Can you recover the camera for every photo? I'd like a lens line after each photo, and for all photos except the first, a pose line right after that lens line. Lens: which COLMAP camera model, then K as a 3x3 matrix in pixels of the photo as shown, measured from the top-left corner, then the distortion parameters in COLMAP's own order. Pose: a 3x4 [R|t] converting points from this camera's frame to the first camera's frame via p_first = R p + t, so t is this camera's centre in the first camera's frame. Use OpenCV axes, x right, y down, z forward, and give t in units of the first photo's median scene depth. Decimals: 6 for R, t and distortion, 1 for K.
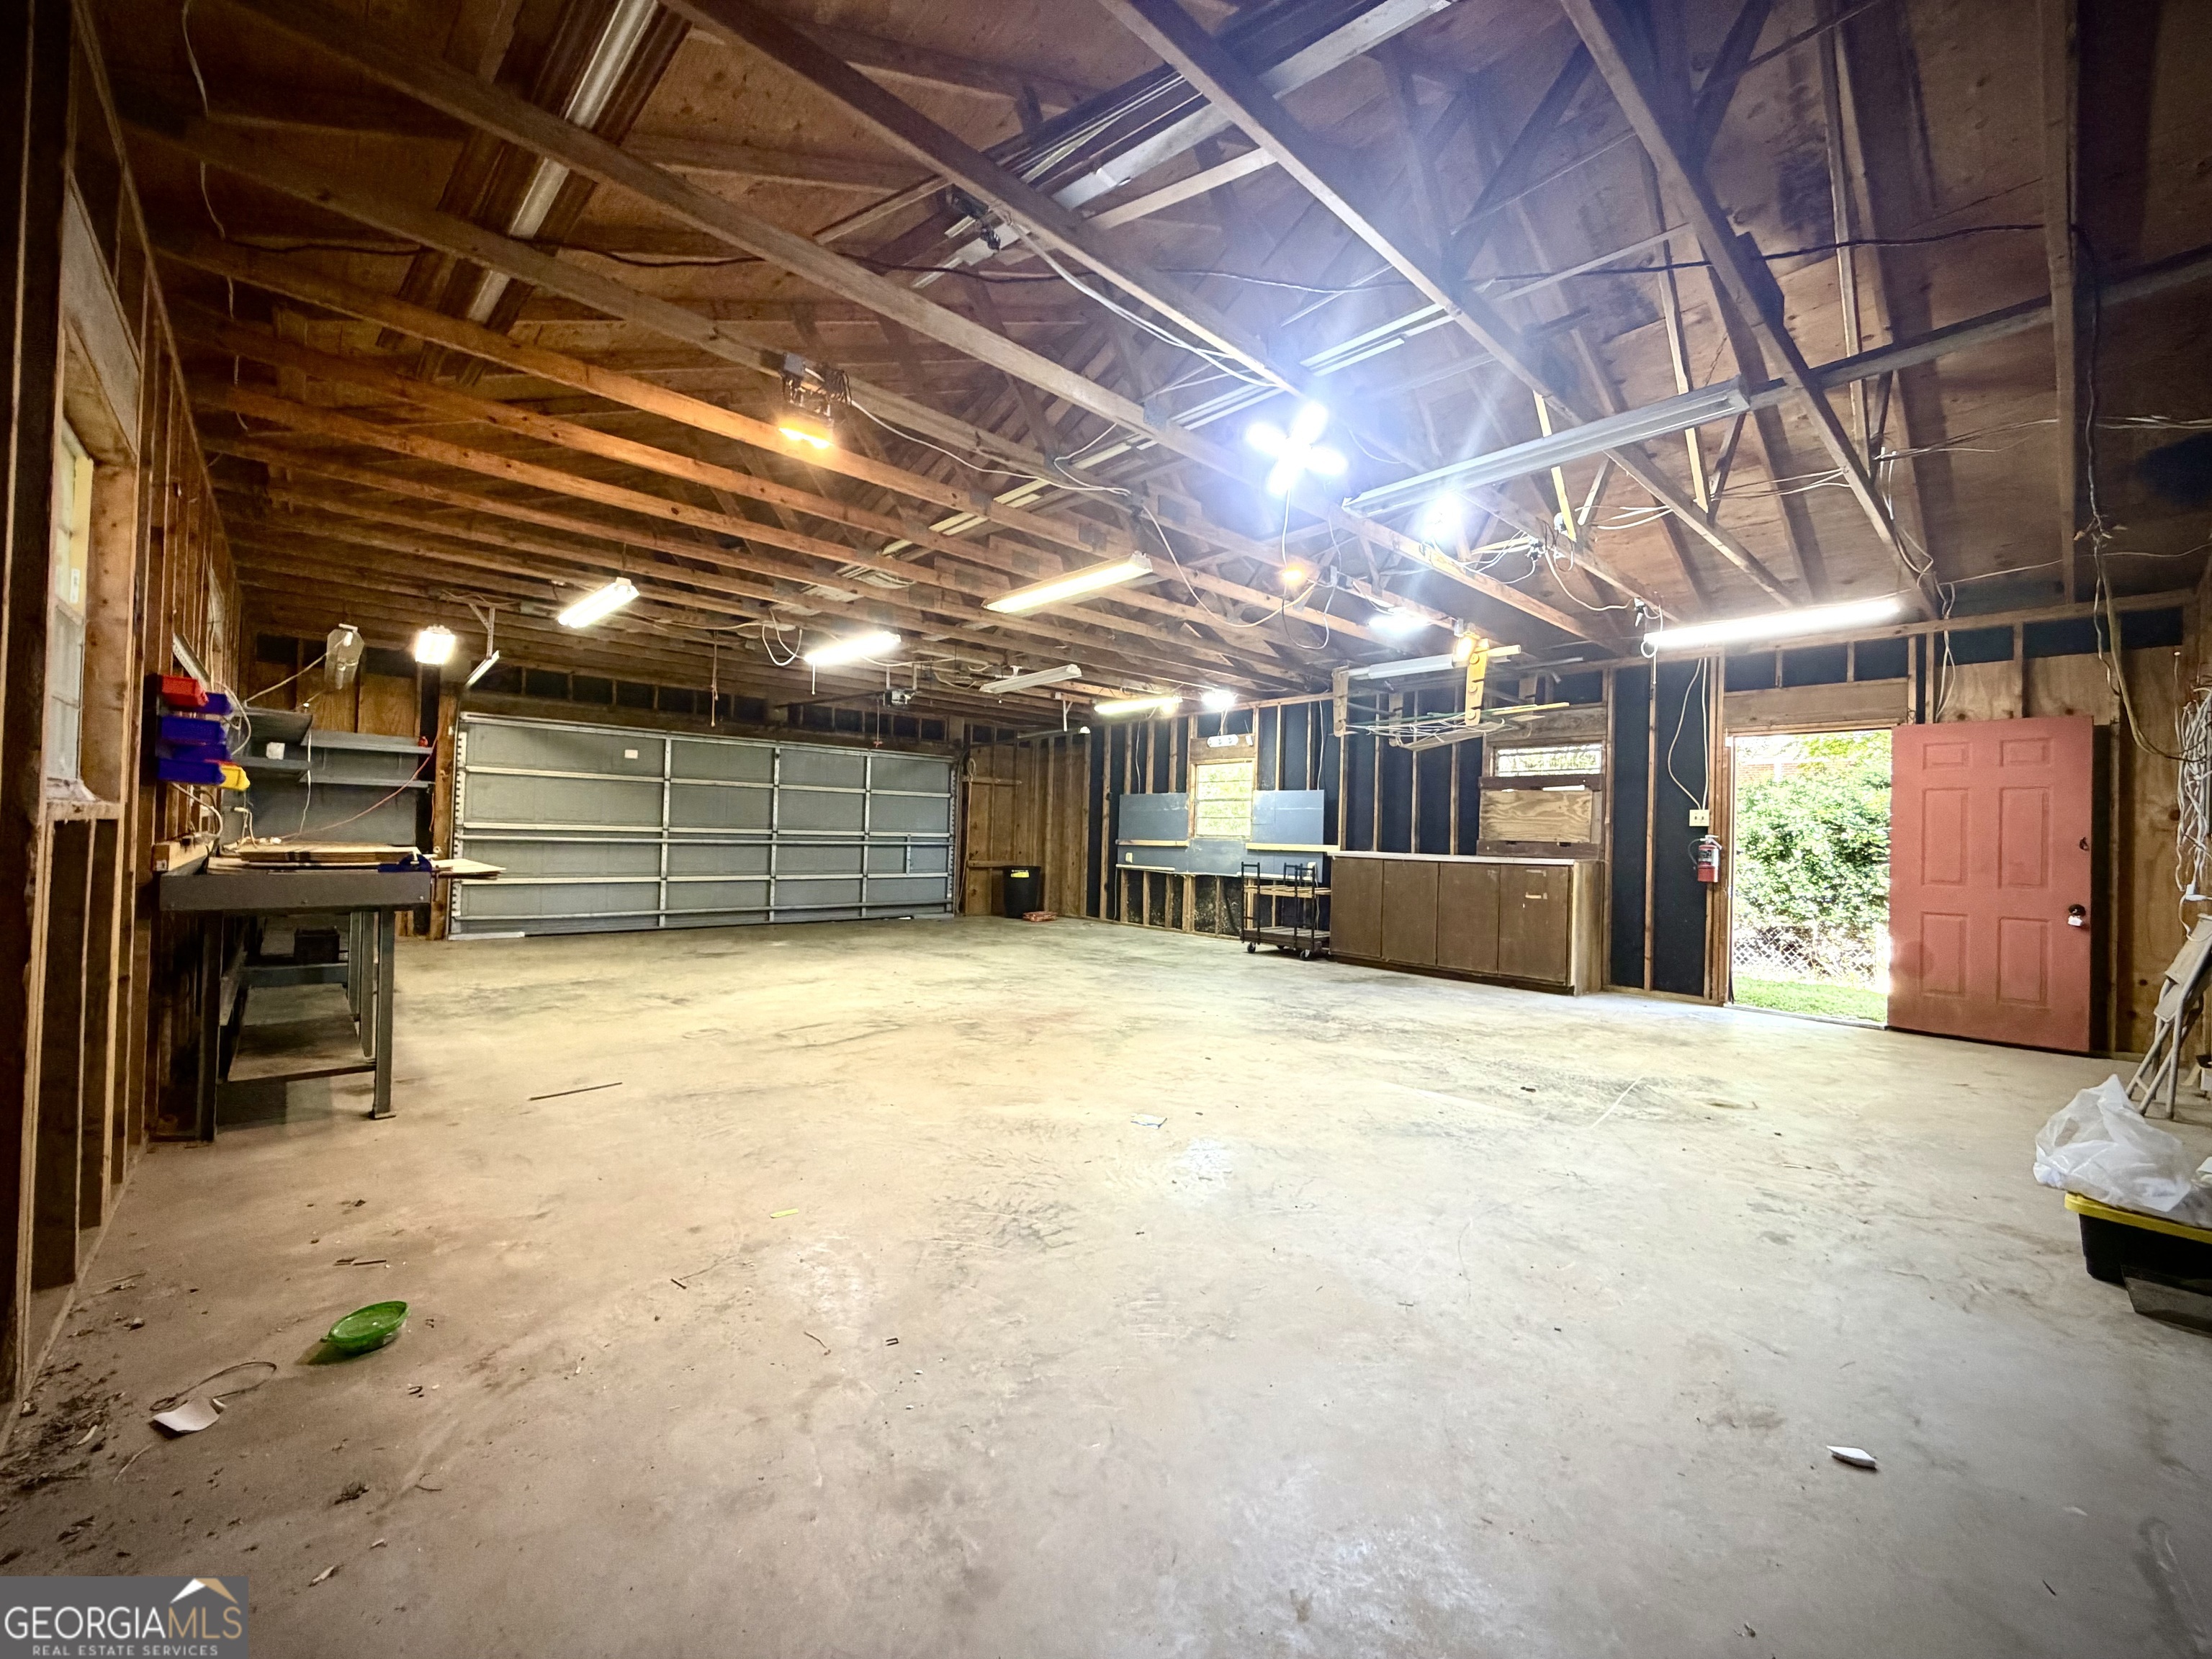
lens RADIAL K [[881.6, 0, 1098.2], [0, 881.6, 822.8], [0, 0, 1]] dist [-0.002047, 0.000808]
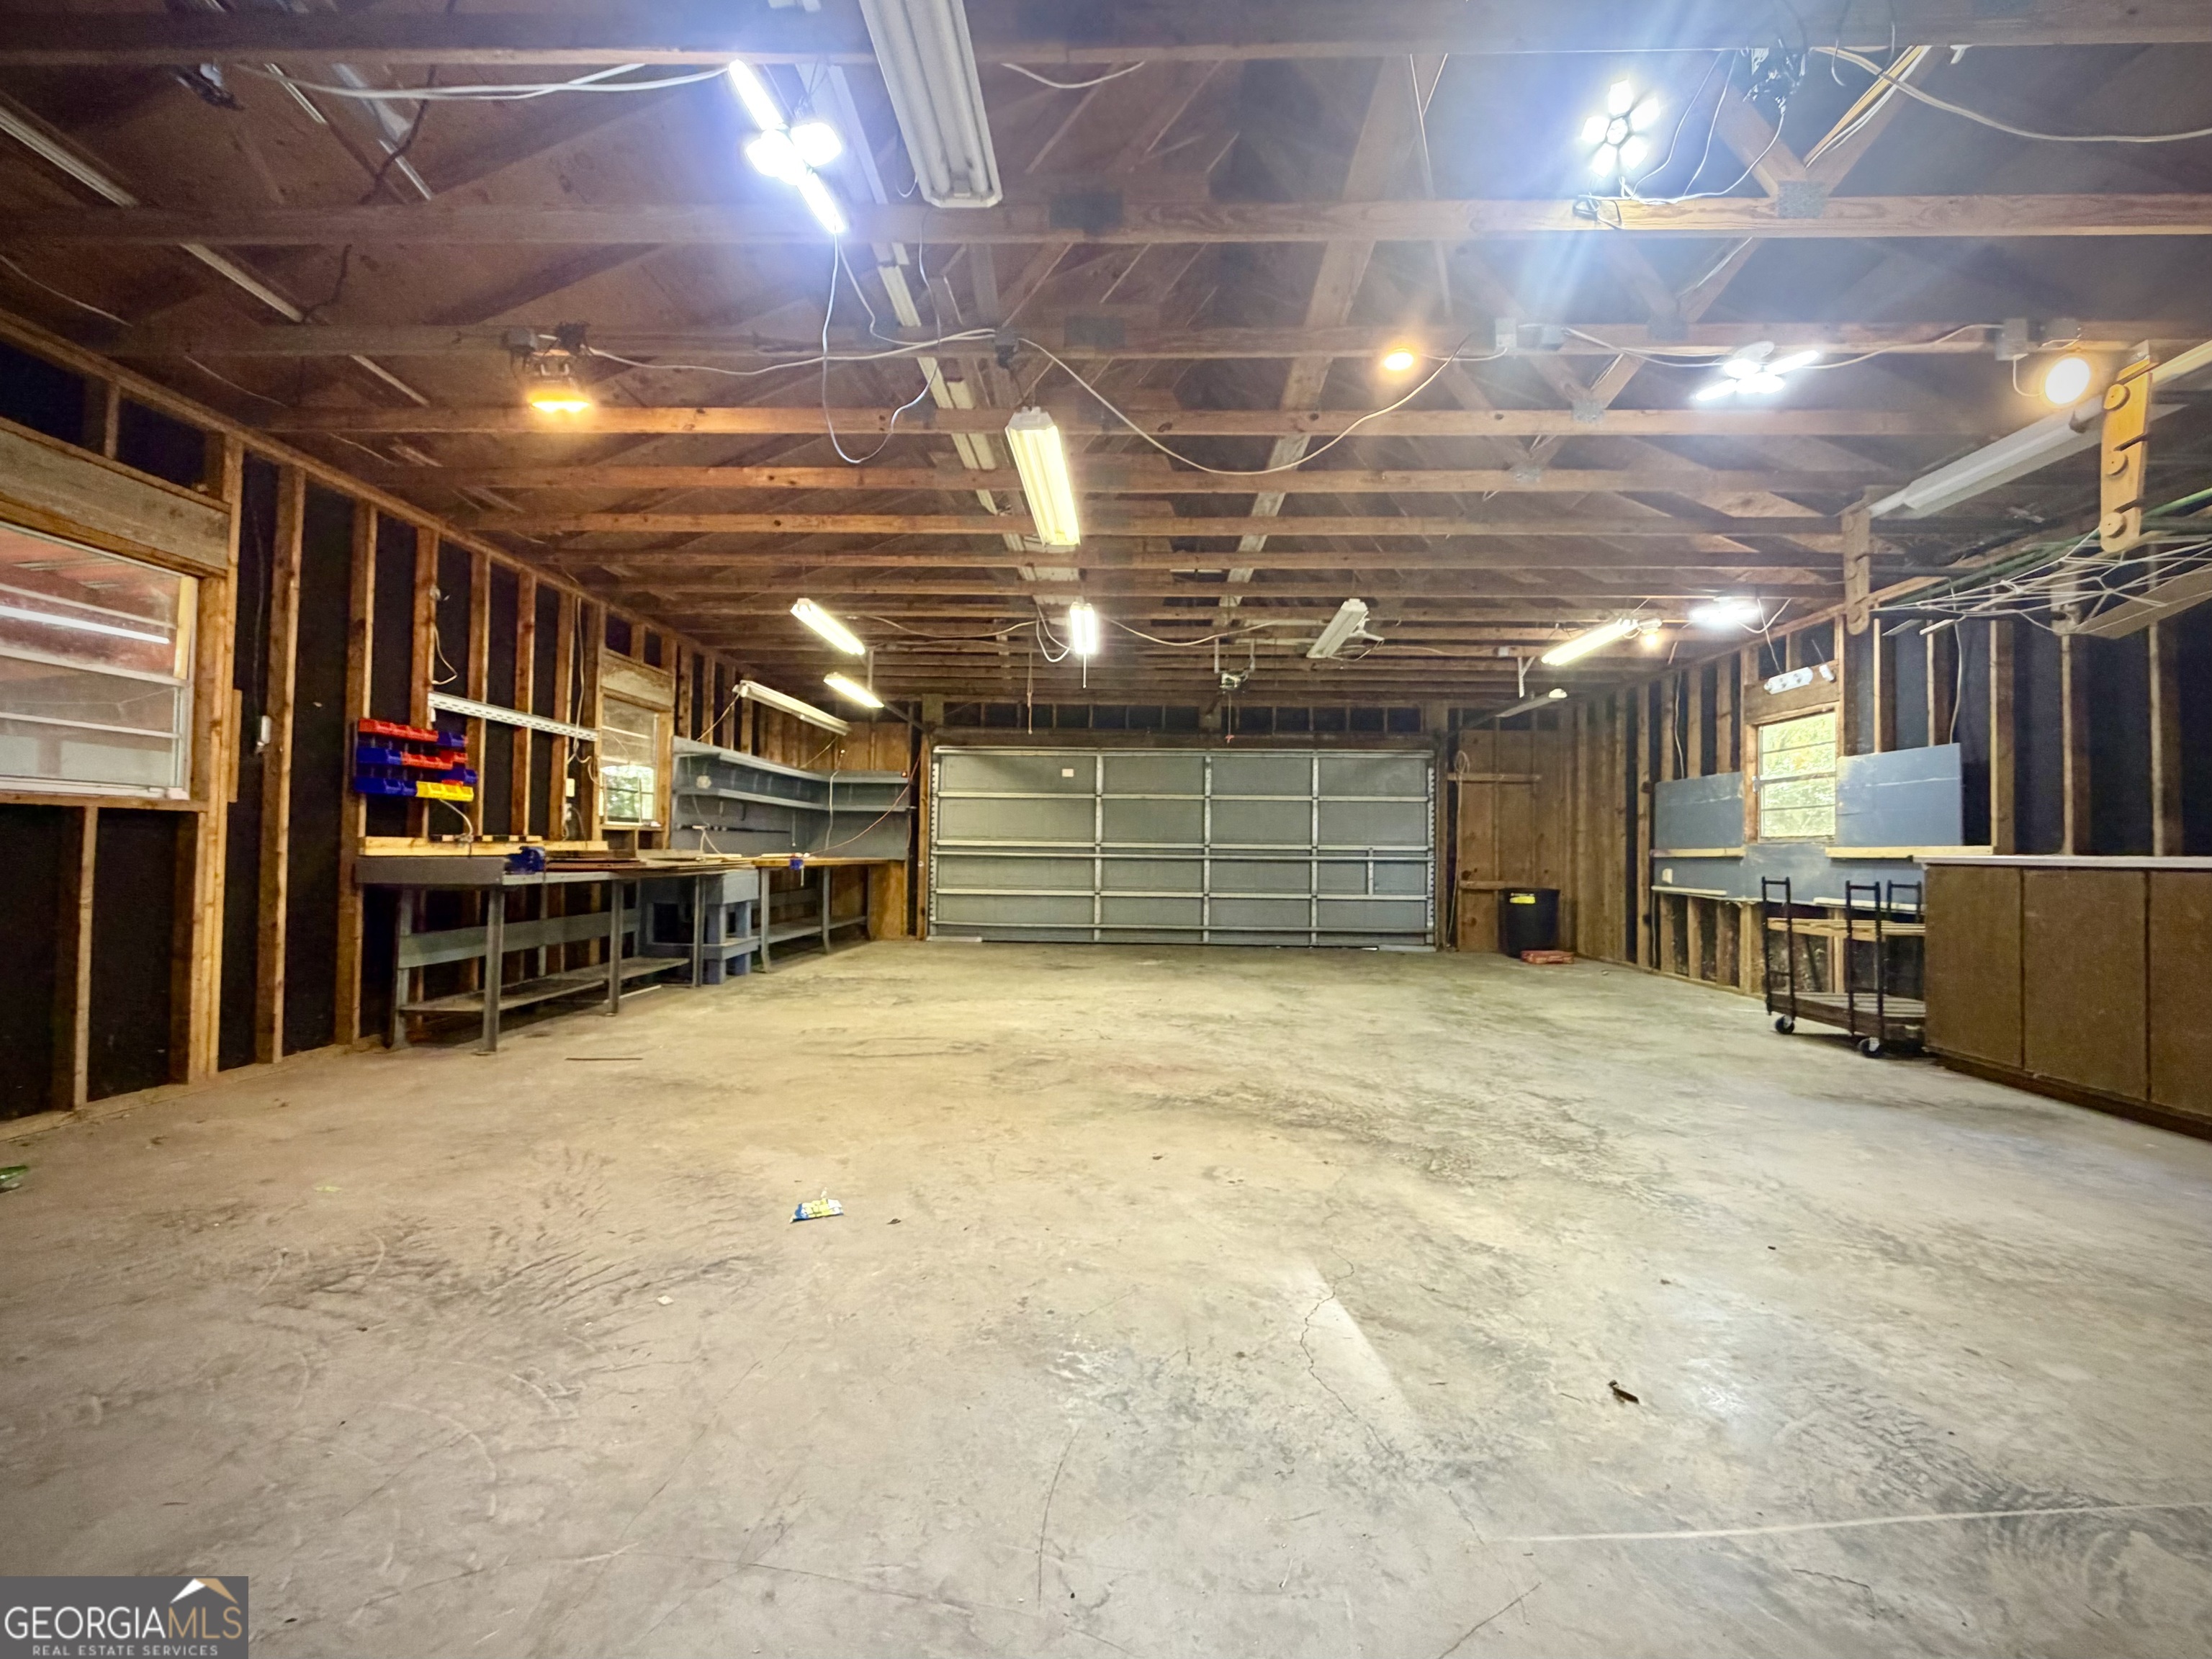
lens RADIAL K [[941.7, 0, 1110.6], [0, 941.7, 825.1], [0, 0, 1]] dist [0.001079, 0.000394]
pose [[0.719636, -0.036291, -0.693402, 0.267522], [0.015206, 0.999217, -0.036515, 0.024327], [0.694185, 0.015733, 0.719625, 0.224289]]
